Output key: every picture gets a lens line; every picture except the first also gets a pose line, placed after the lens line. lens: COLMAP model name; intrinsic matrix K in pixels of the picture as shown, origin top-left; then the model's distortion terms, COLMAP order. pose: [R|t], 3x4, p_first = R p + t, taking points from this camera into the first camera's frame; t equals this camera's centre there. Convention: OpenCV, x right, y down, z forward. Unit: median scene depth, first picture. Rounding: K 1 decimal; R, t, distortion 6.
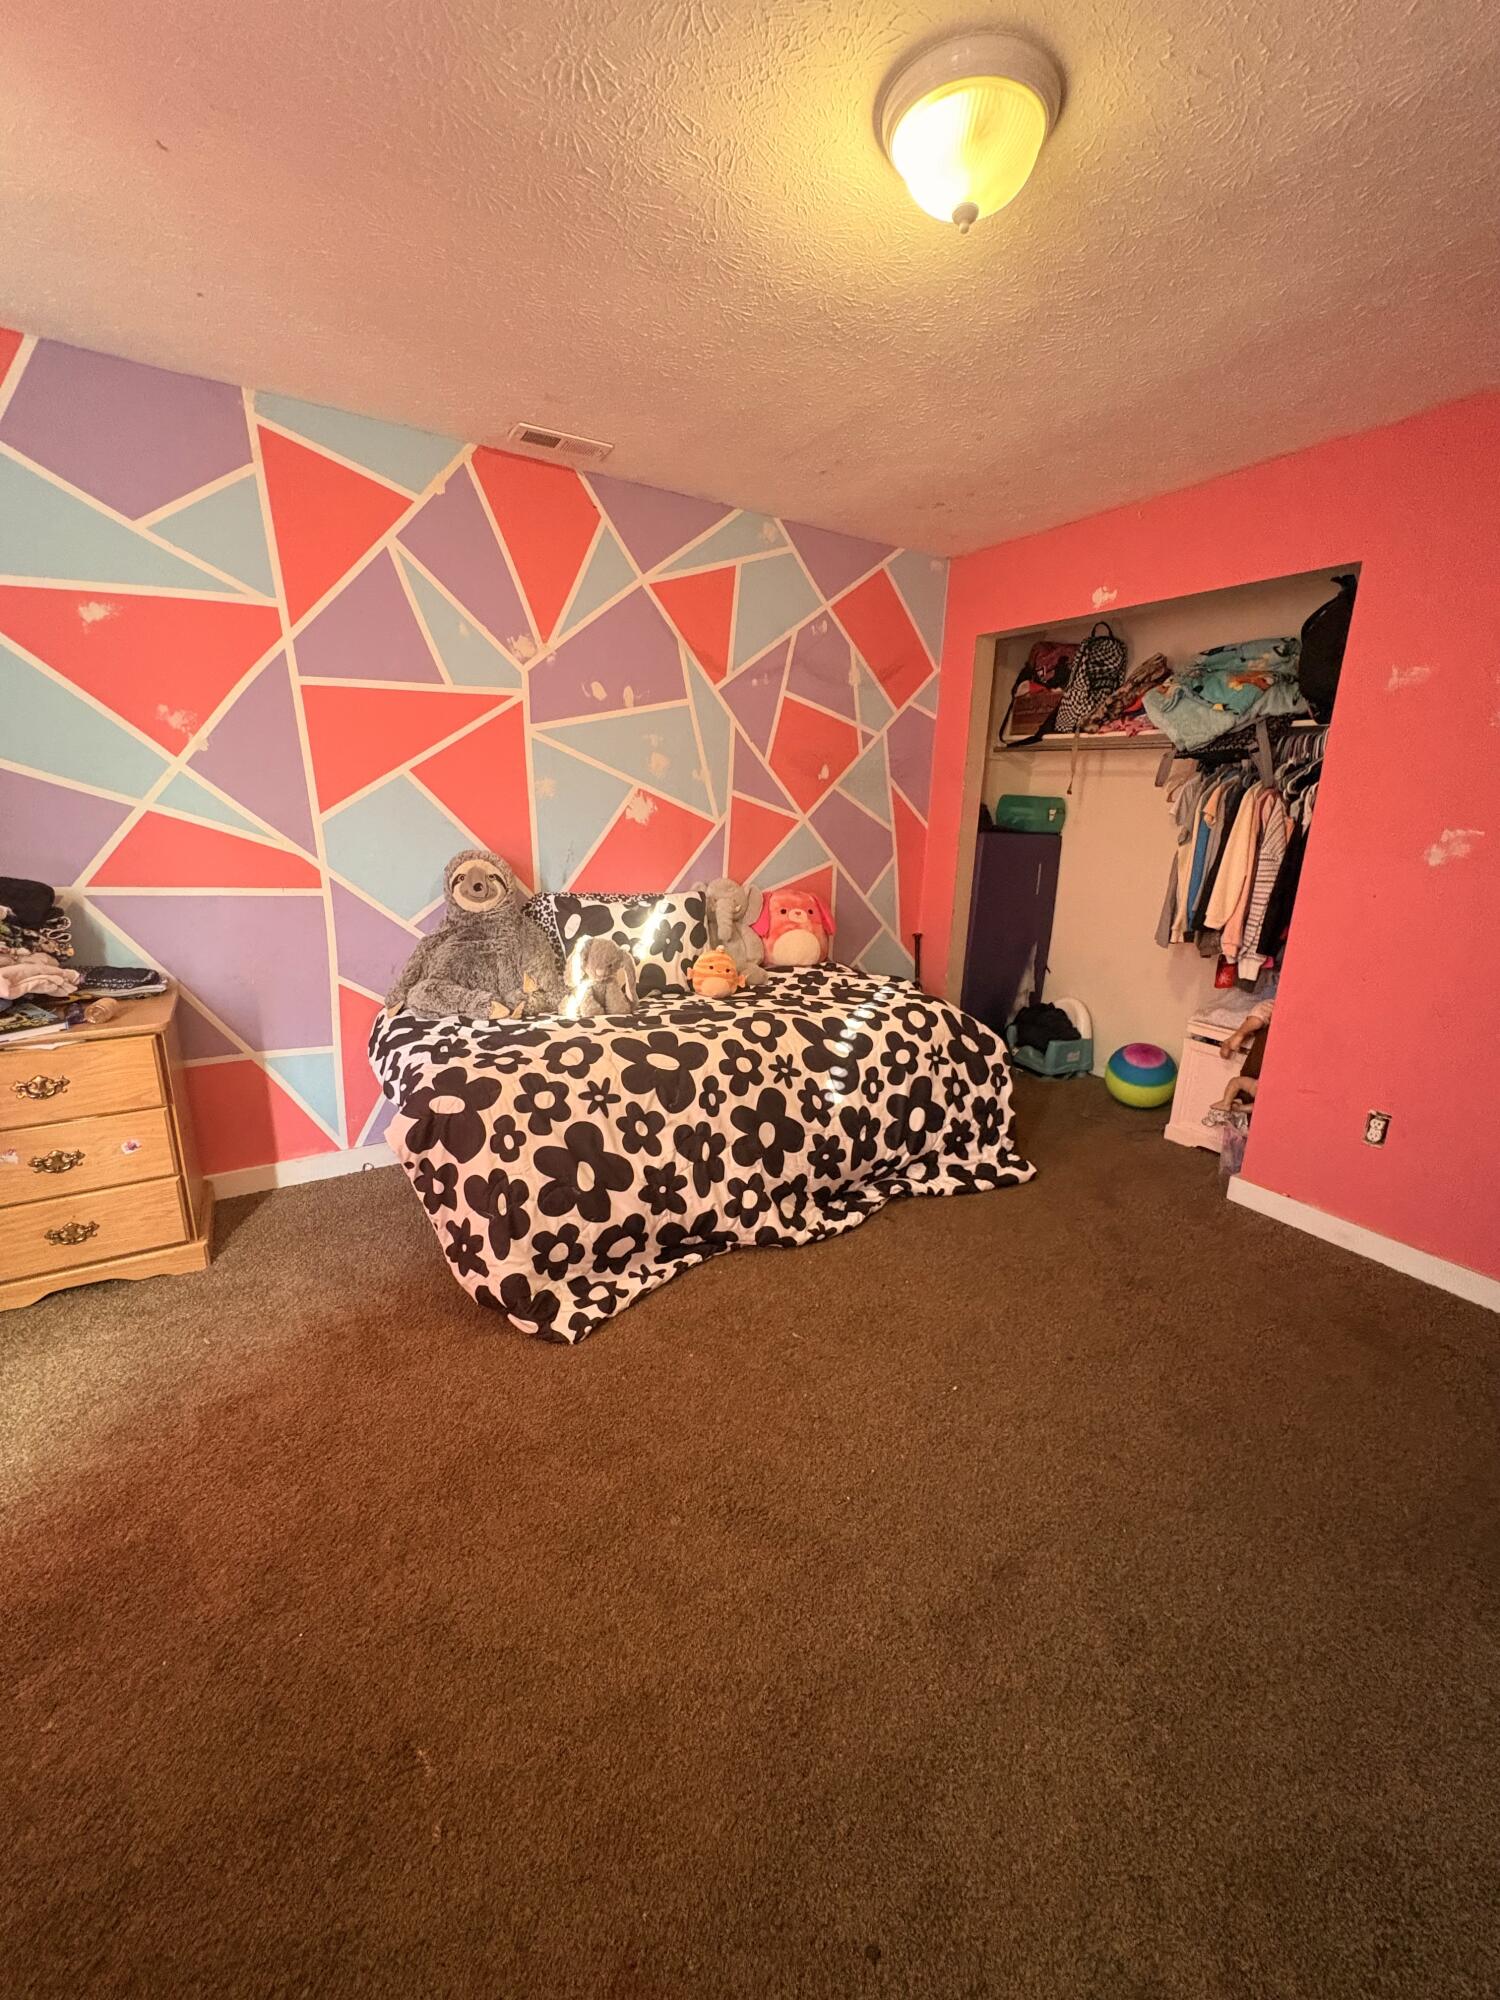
lens RADIAL K [[799.0, 0, 748.4], [0, 799.0, 997.1], [0, 0, 1]] dist [0.002157, 0.000506]
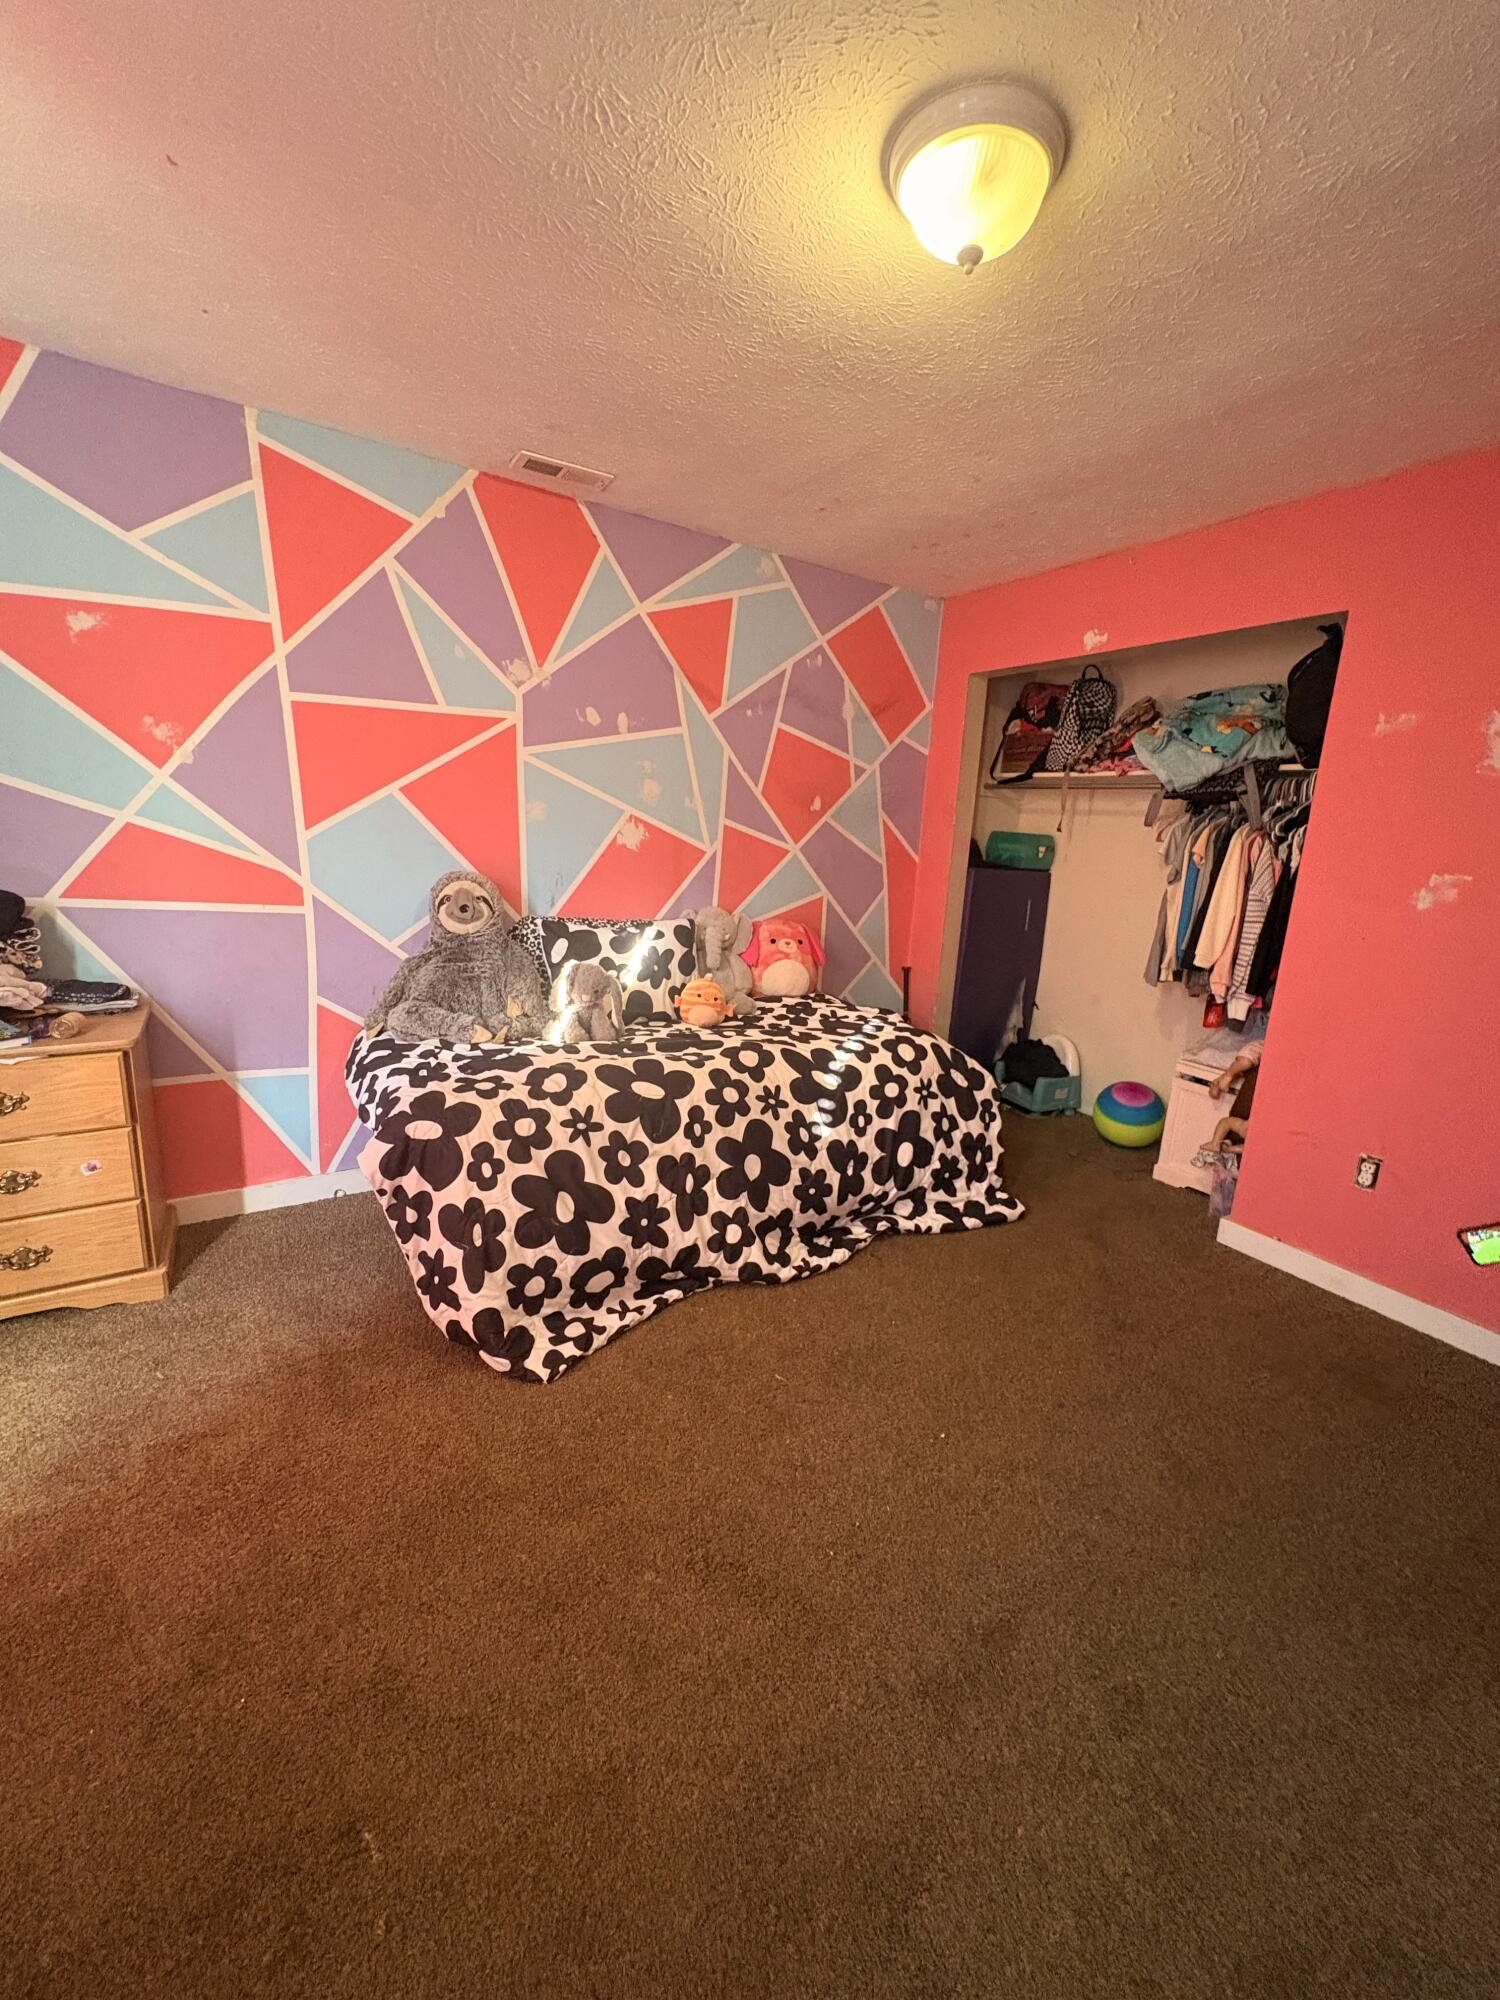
lens RADIAL K [[799.0, 0, 748.4], [0, 799.0, 997.1], [0, 0, 1]] dist [0.002157, 0.000506]
pose [[0.999602, 0.022027, 0.017607, -0.003277], [-0.021320, 0.998995, -0.039420, 0.002606], [-0.018457, 0.039029, 0.999068, 0.013813]]
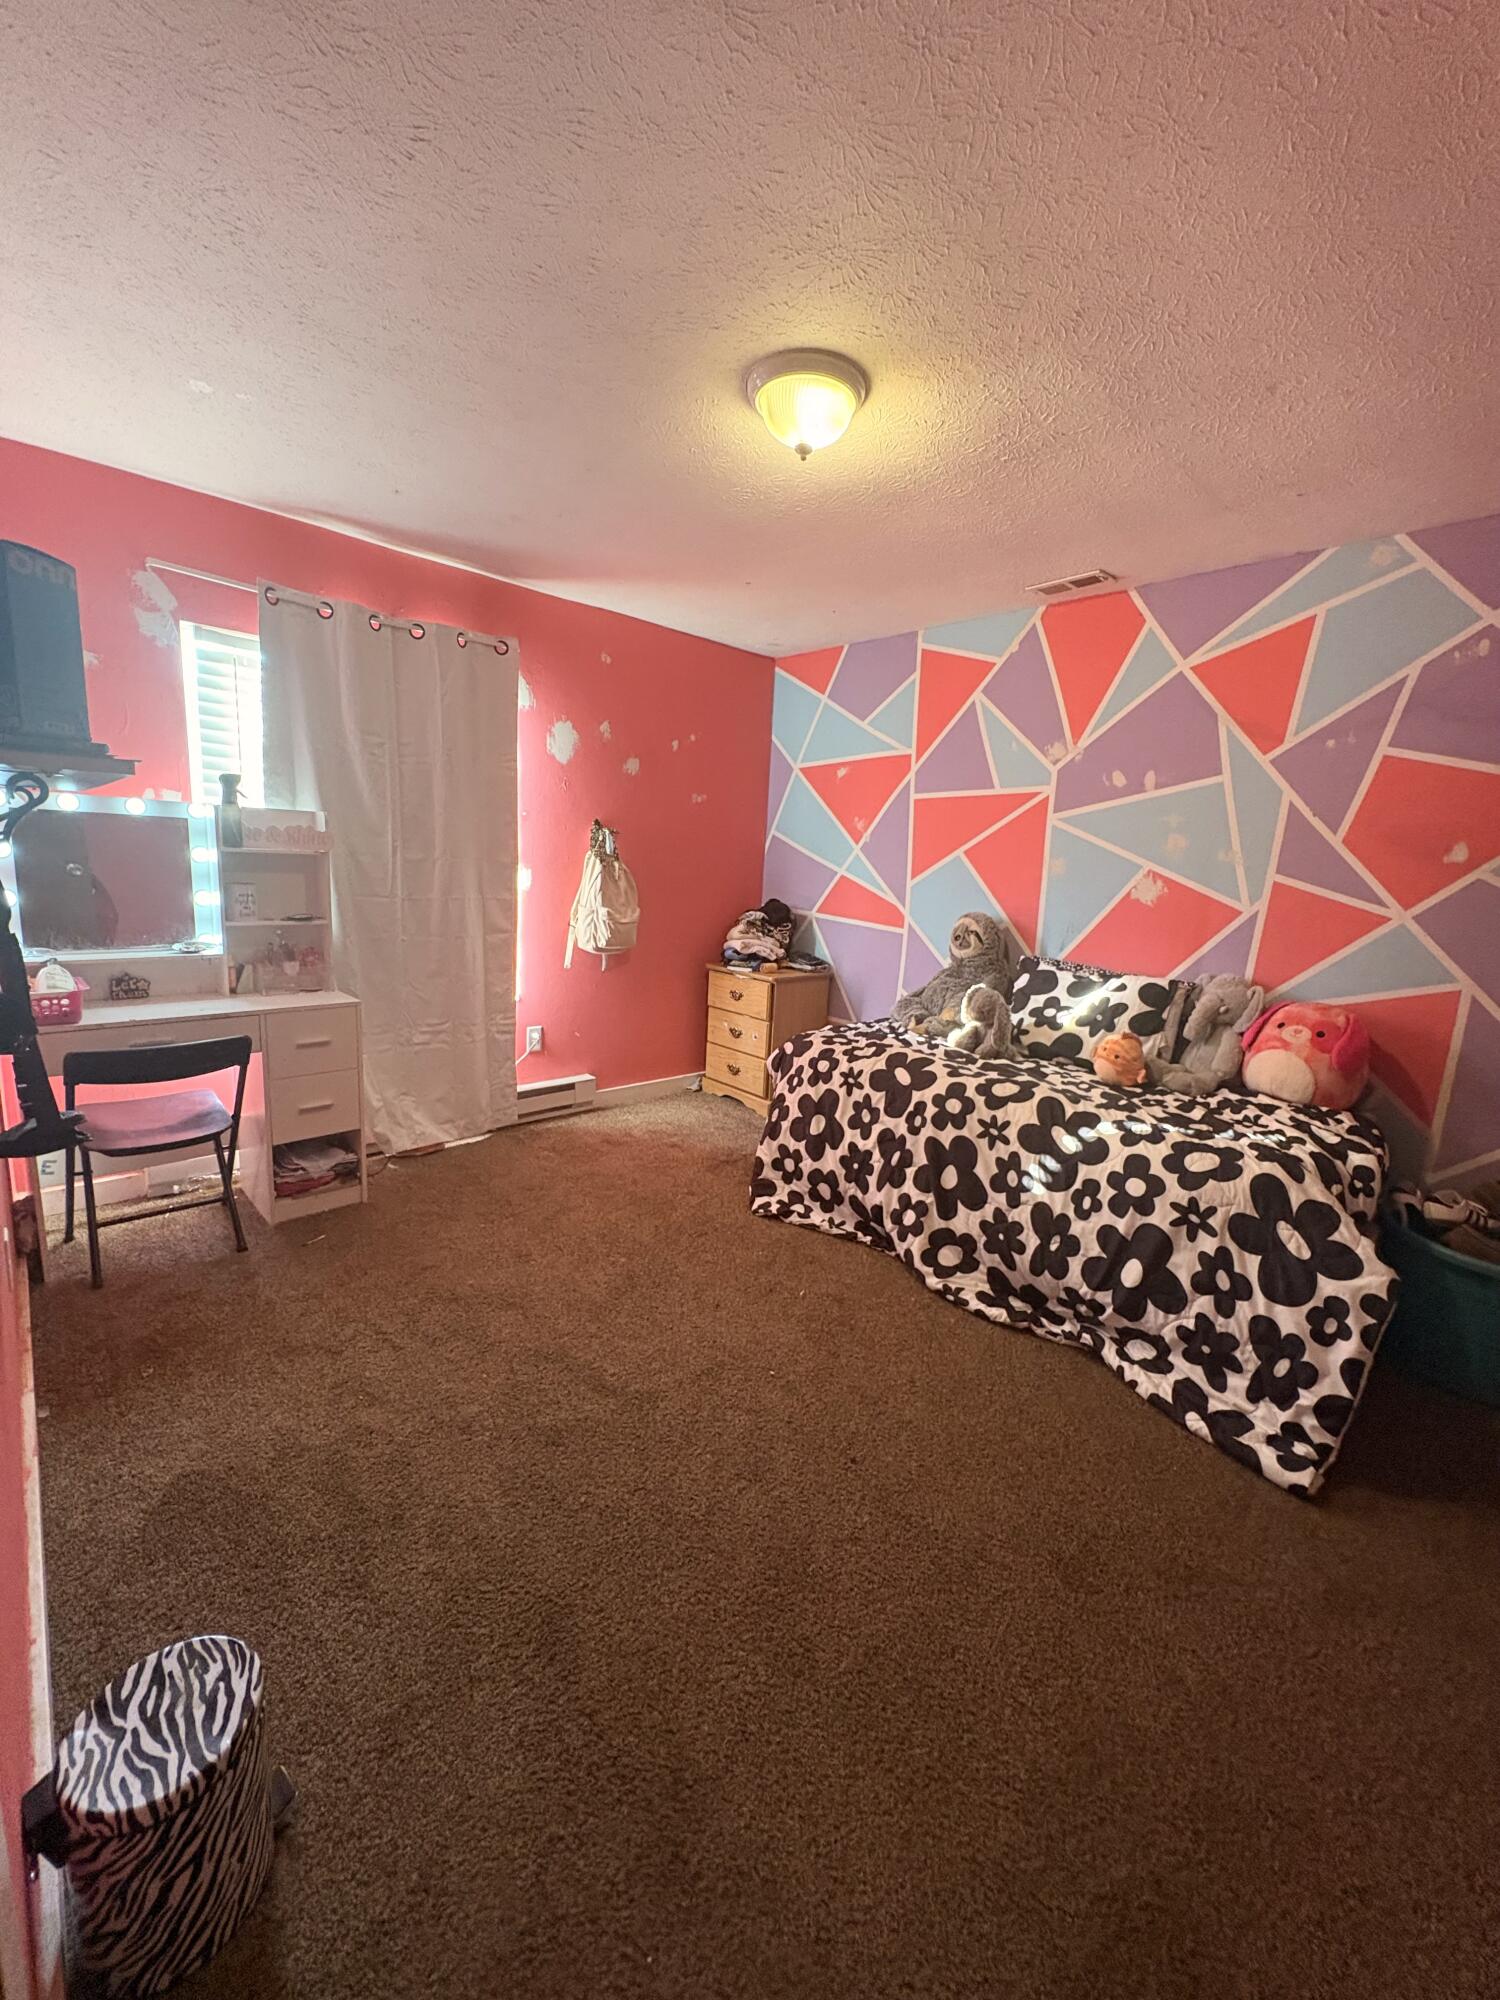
lens RADIAL K [[799.0, 0, 748.4], [0, 799.0, 997.1], [0, 0, 1]] dist [0.002157, 0.000506]
pose [[0.183905, 0.155971, -0.970491, 0.857615], [-0.289510, 0.952128, 0.098158, -0.072346], [0.939342, 0.262915, 0.220256, 0.403748]]
